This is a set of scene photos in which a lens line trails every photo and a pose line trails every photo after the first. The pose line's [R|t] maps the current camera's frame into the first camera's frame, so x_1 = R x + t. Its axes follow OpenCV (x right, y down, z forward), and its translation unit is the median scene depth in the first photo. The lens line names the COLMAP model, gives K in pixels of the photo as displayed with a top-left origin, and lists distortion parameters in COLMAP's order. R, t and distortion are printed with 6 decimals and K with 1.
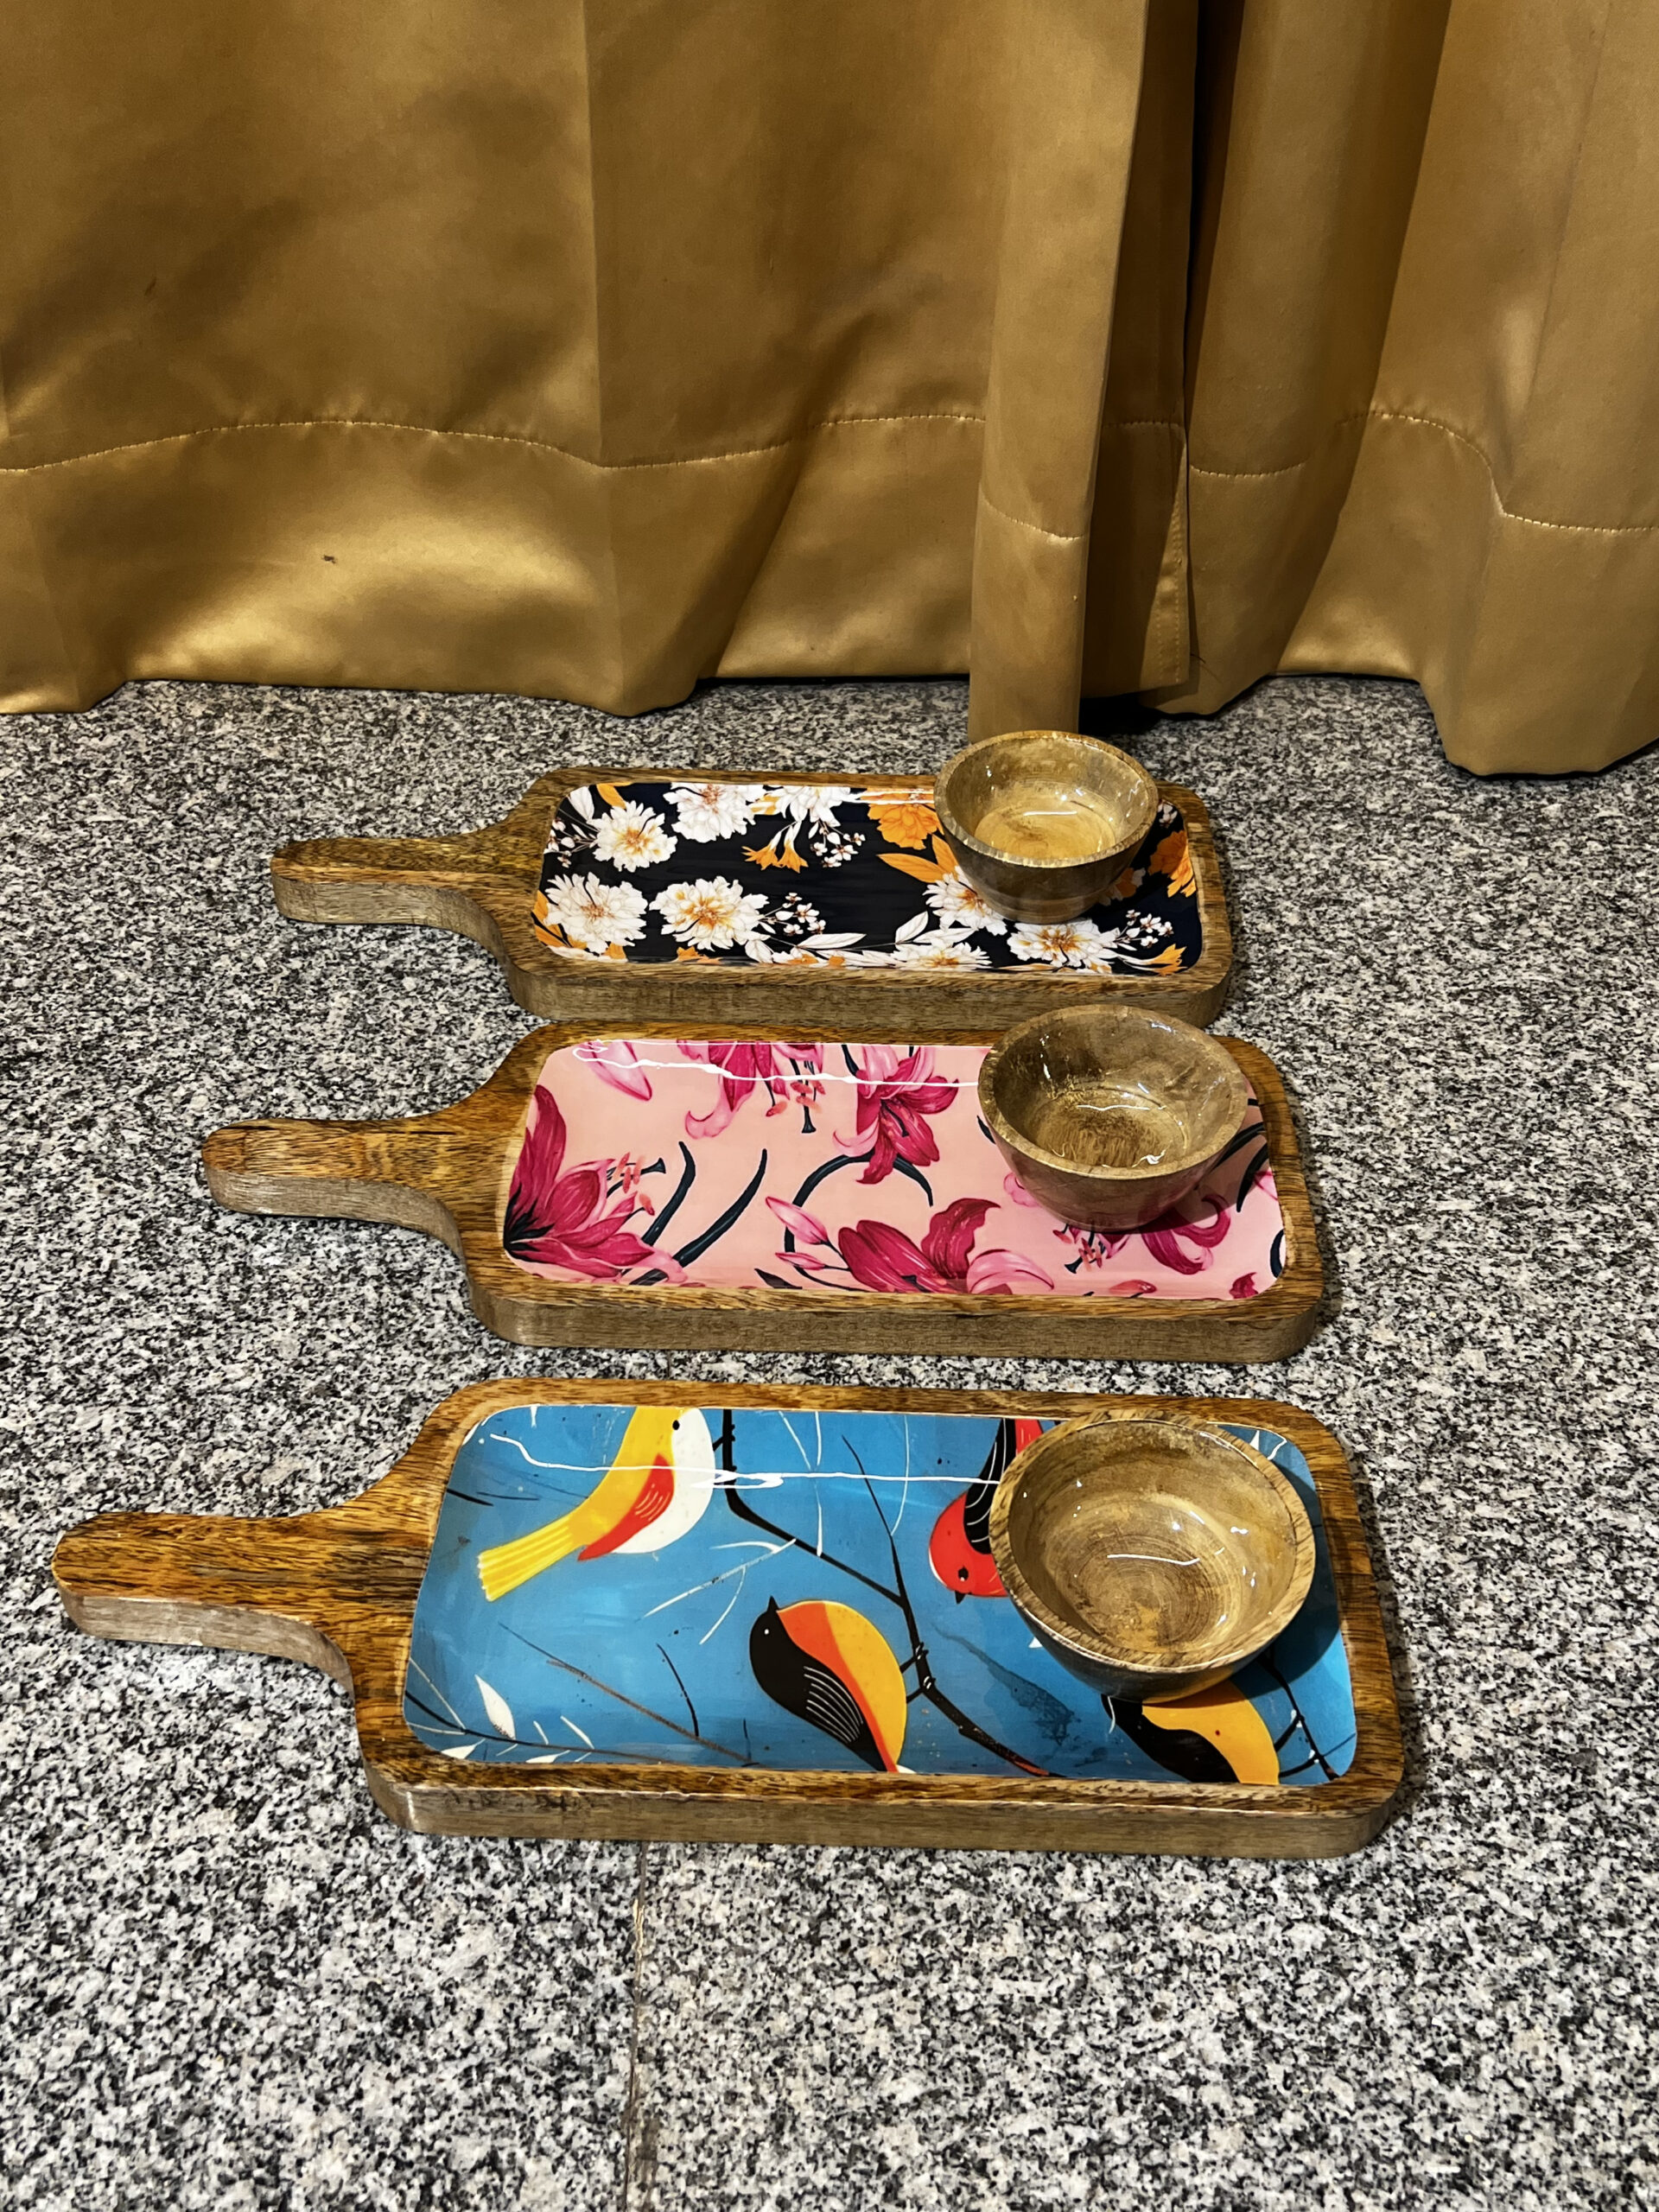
lens RADIAL K [[2221.9, 0, 824.5], [0, 2221.9, 1129.5], [0, 0, 1]] dist [0.092462, -0.243221]
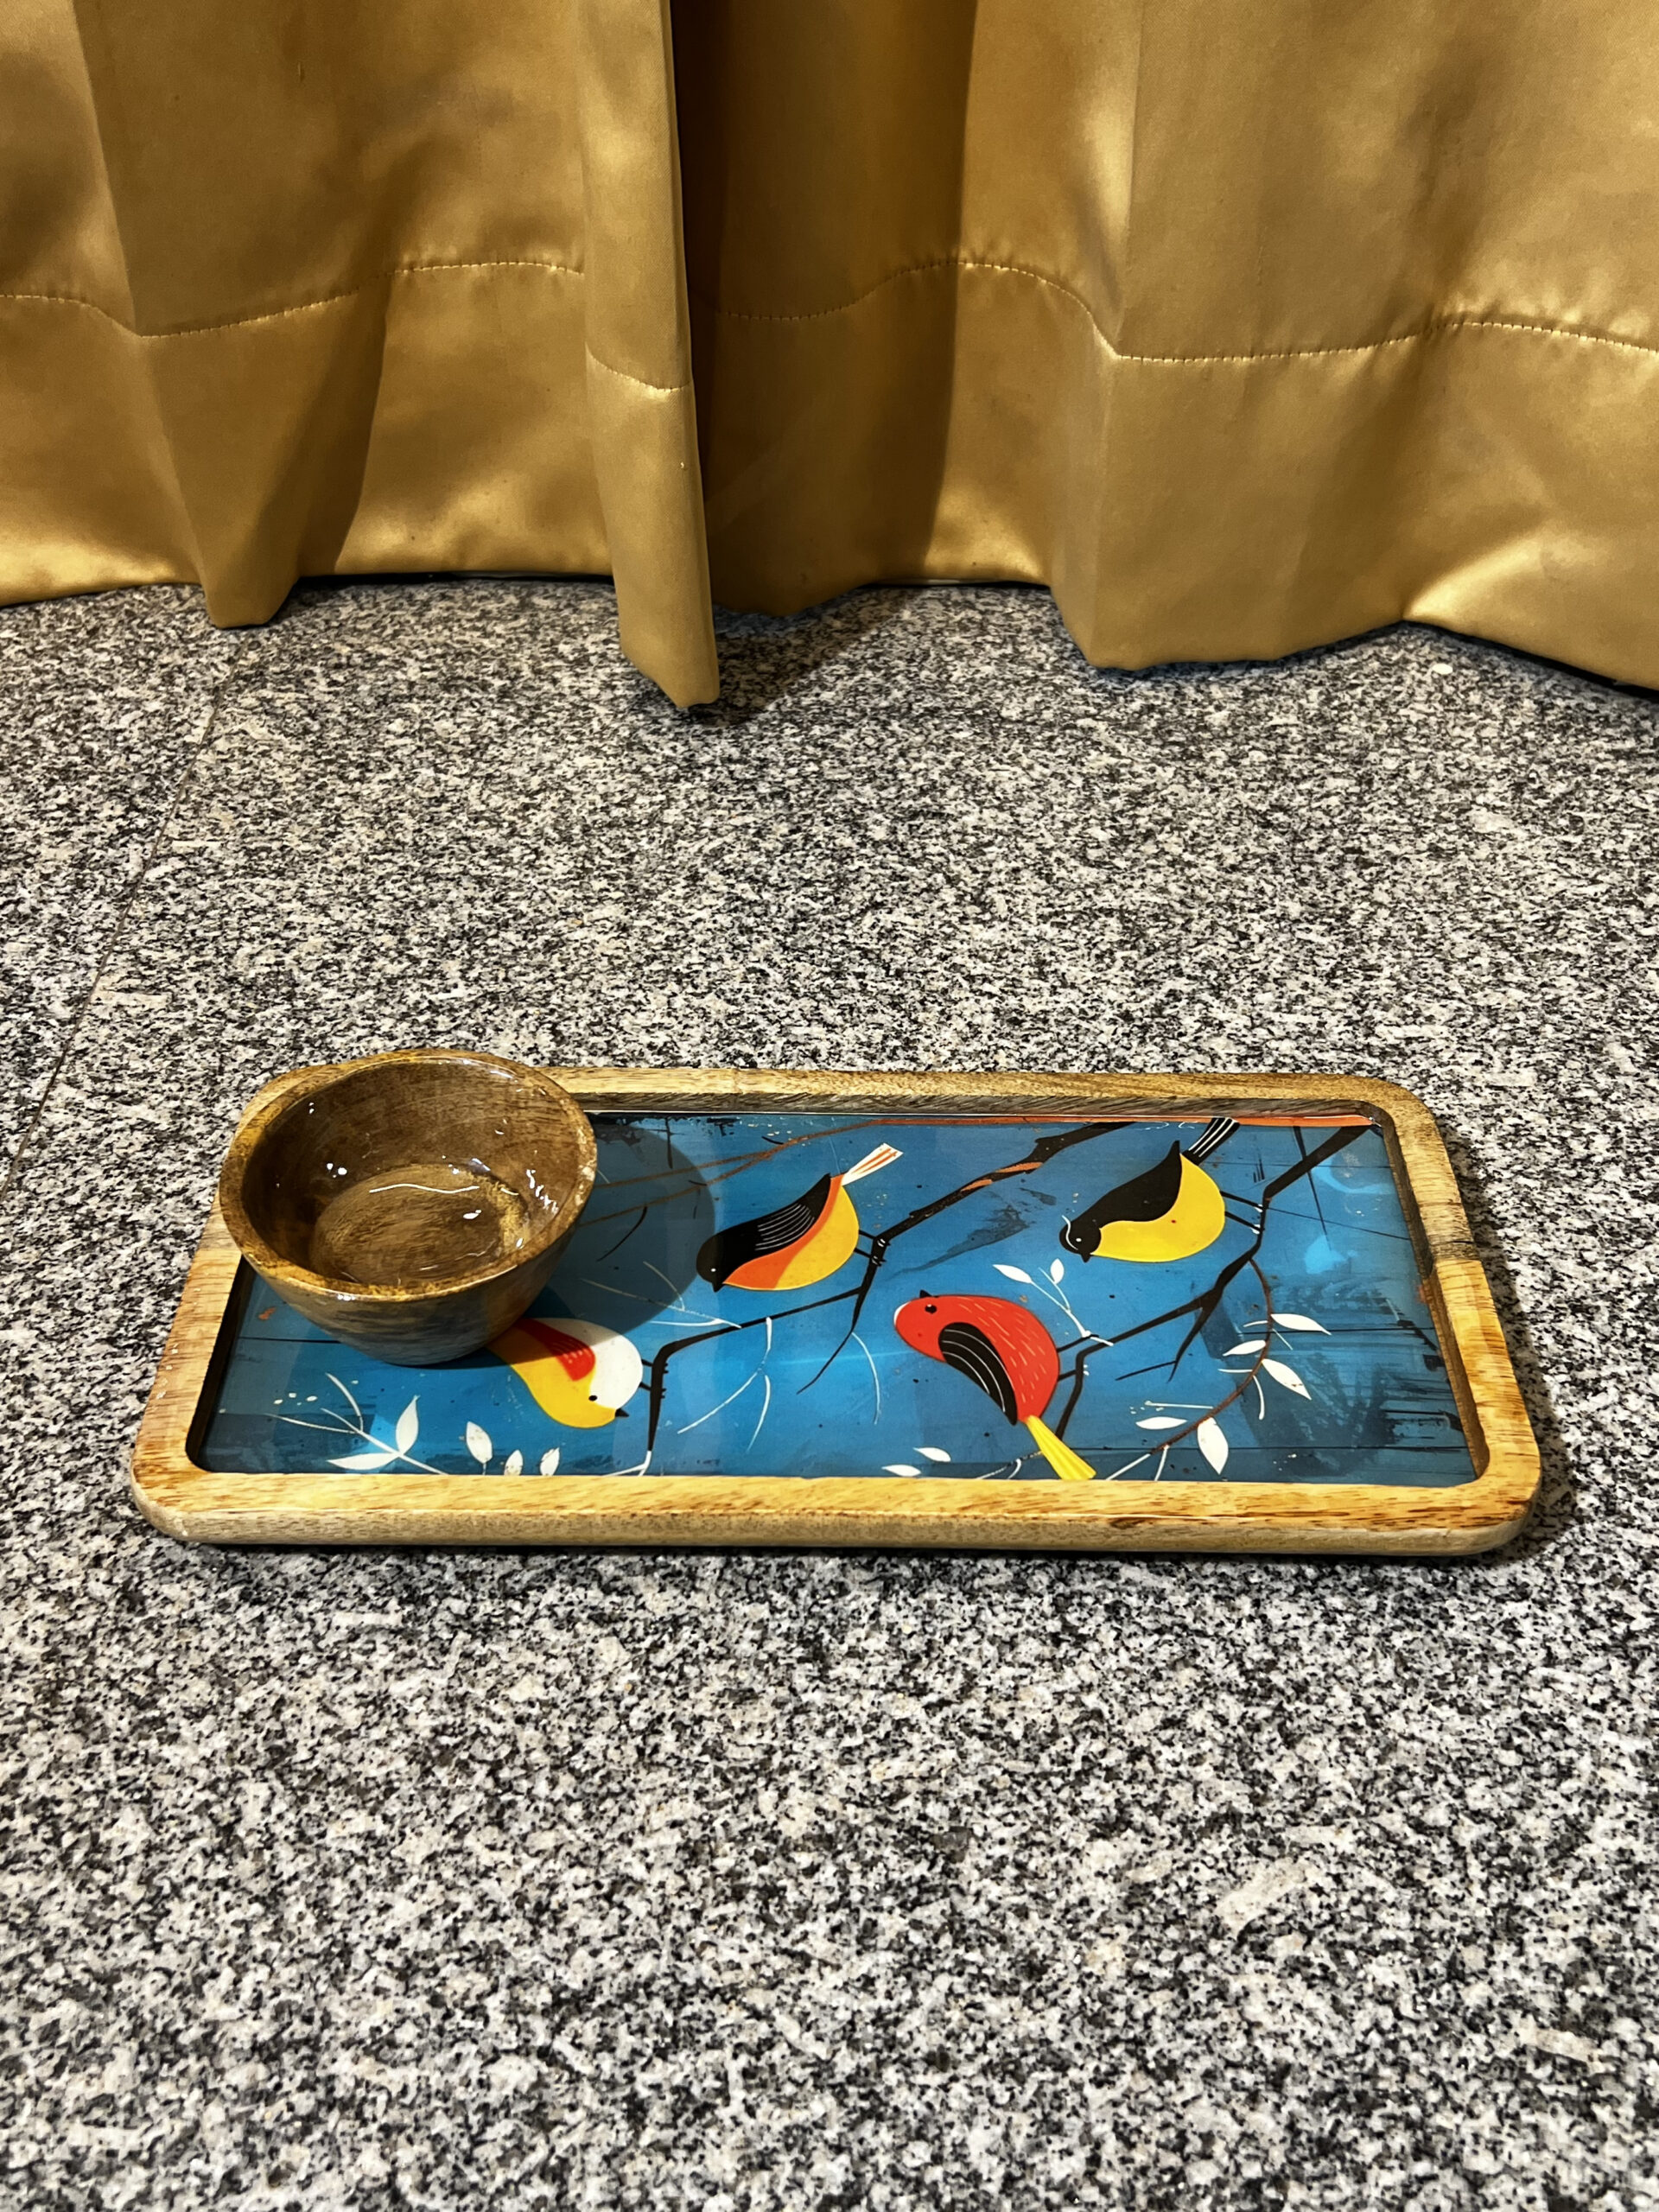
lens RADIAL K [[2190.4, 0, 832.2], [0, 2190.4, 1135.6], [0, 0, 1]] dist [0.129961, -0.389649]
pose [[0.999336, 0.008669, -0.035376, 0.327712], [-0.009531, 0.999660, -0.024289, 0.060940], [0.035153, 0.024610, 0.999079, 0.245746]]
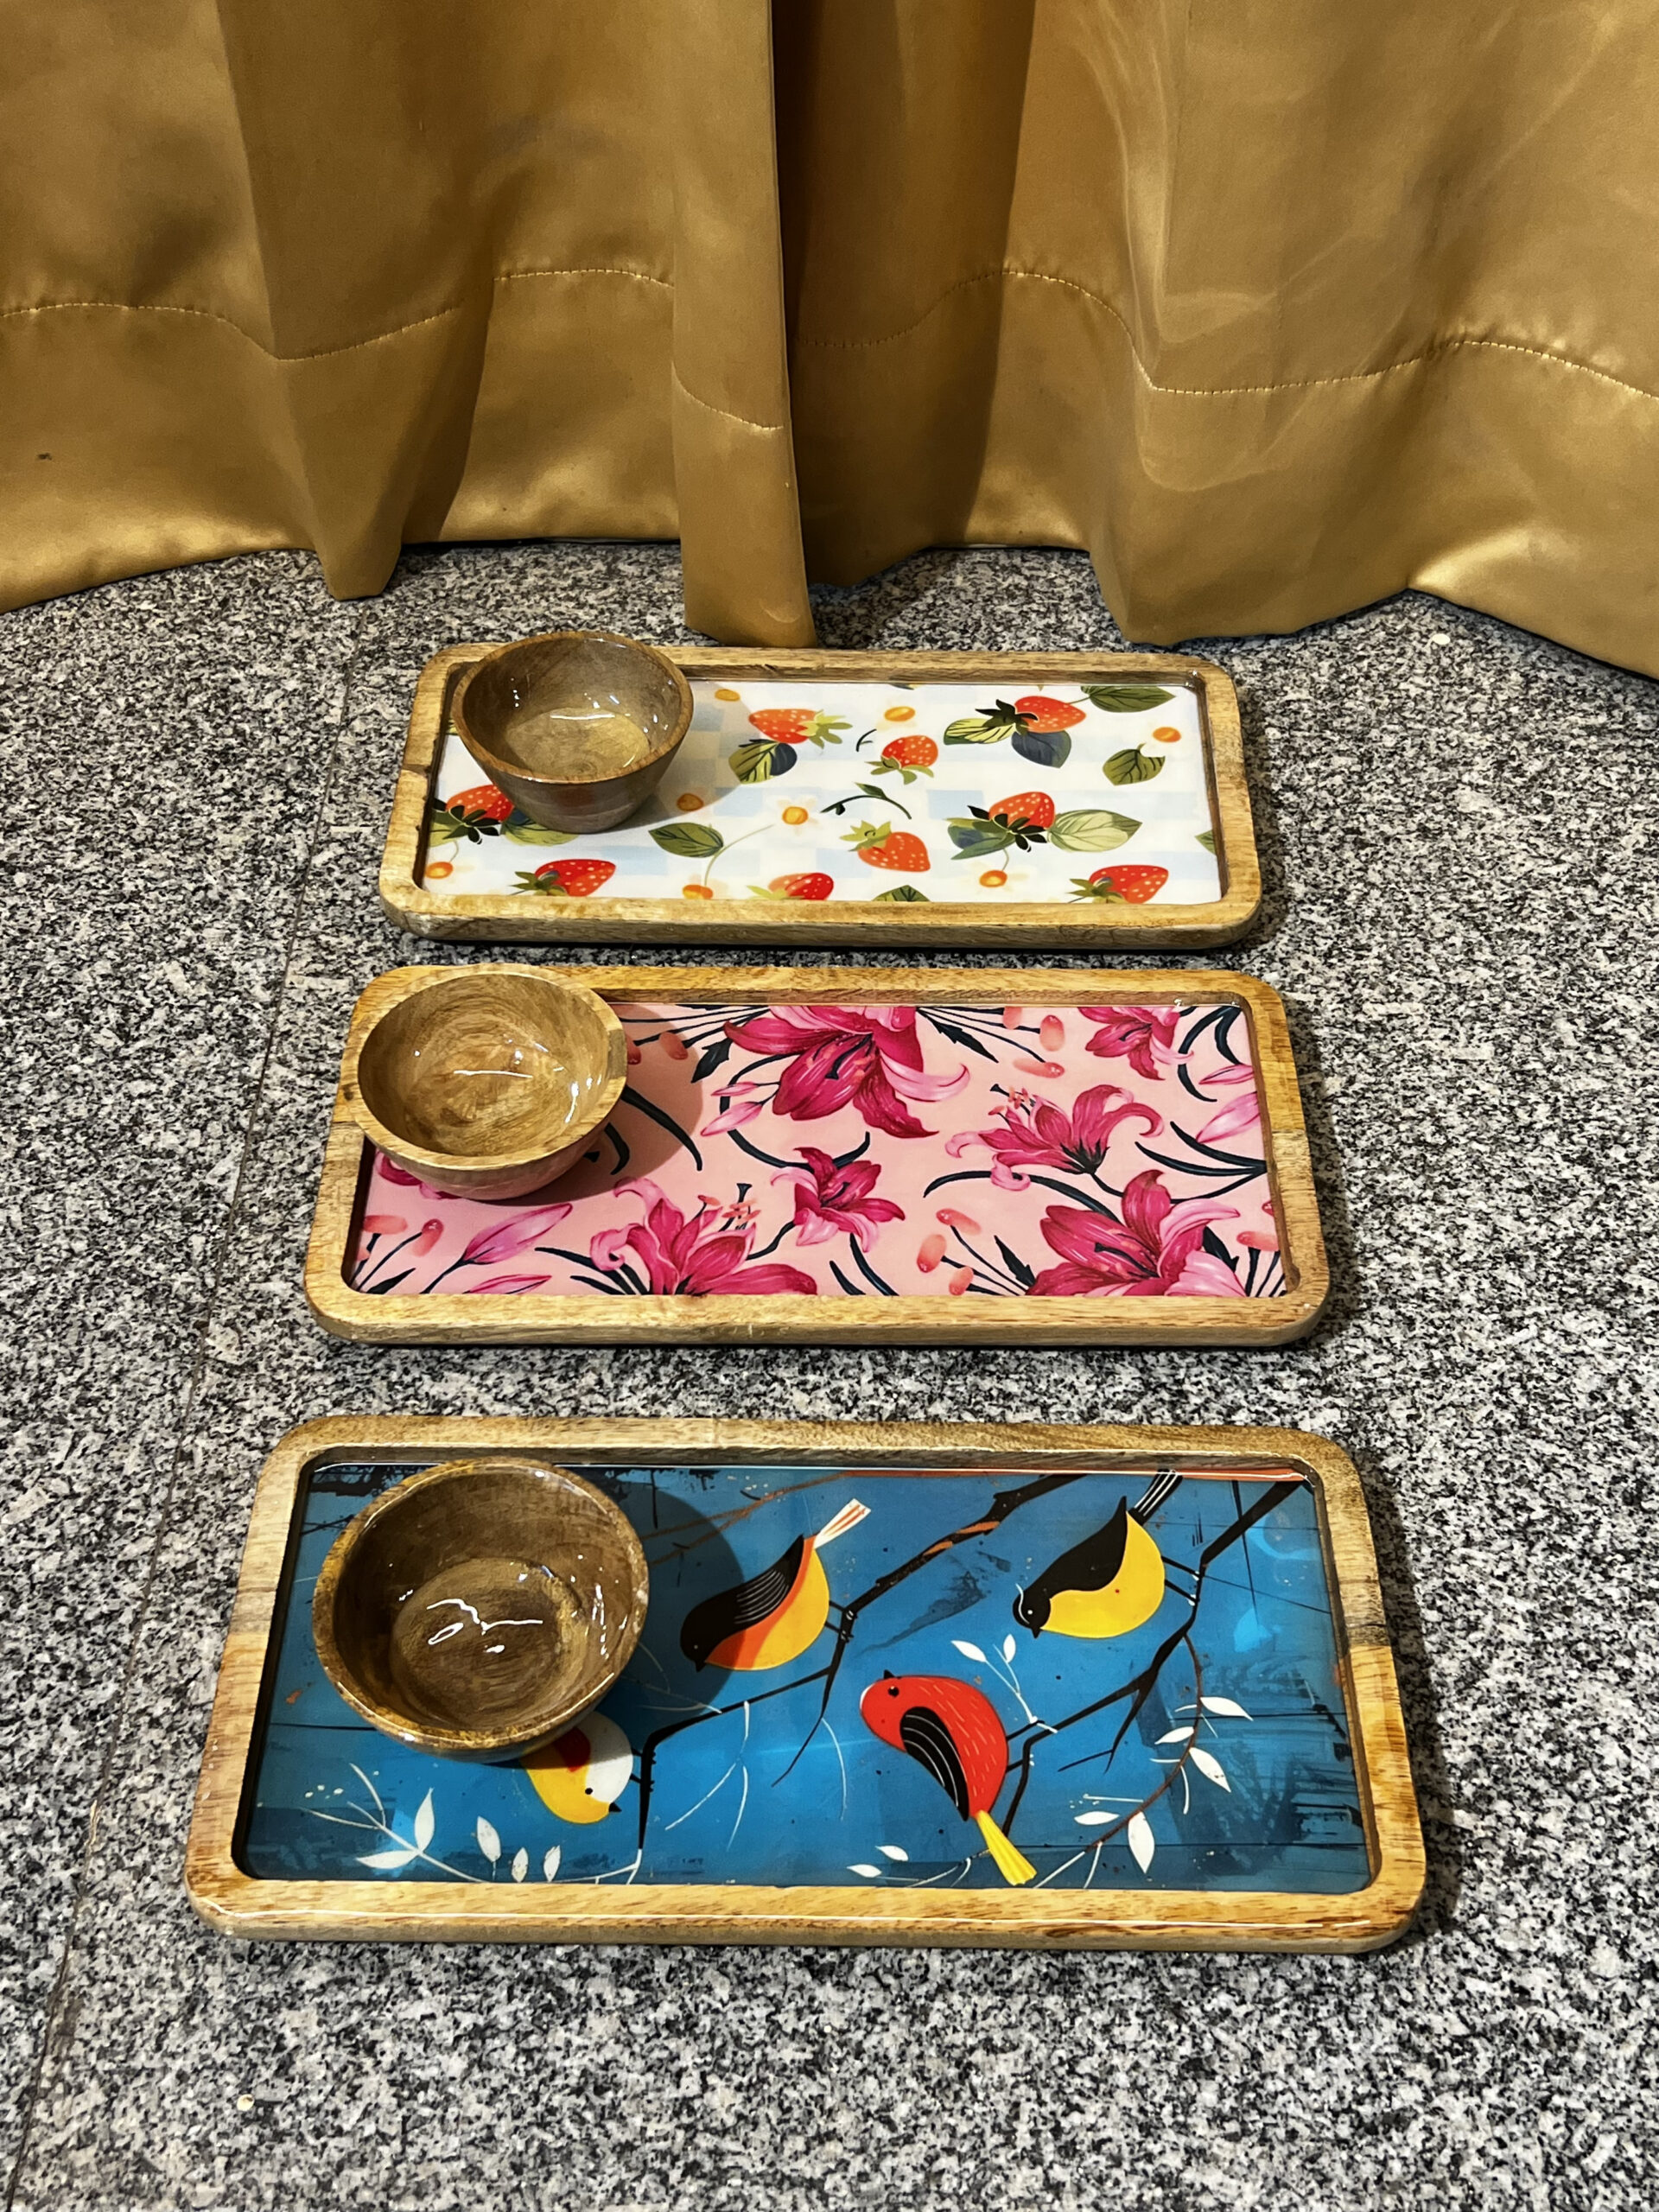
lens RADIAL K [[2506.8, 0, 833.8], [0, 2506.8, 1119.8], [0, 0, 1]] dist [0.189379, -0.675468]
pose [[0.999646, 0.008341, -0.025248, 0.282181], [-0.006131, 0.996242, 0.086399, -0.082280], [0.025874, -0.086213, 0.995941, -0.161823]]
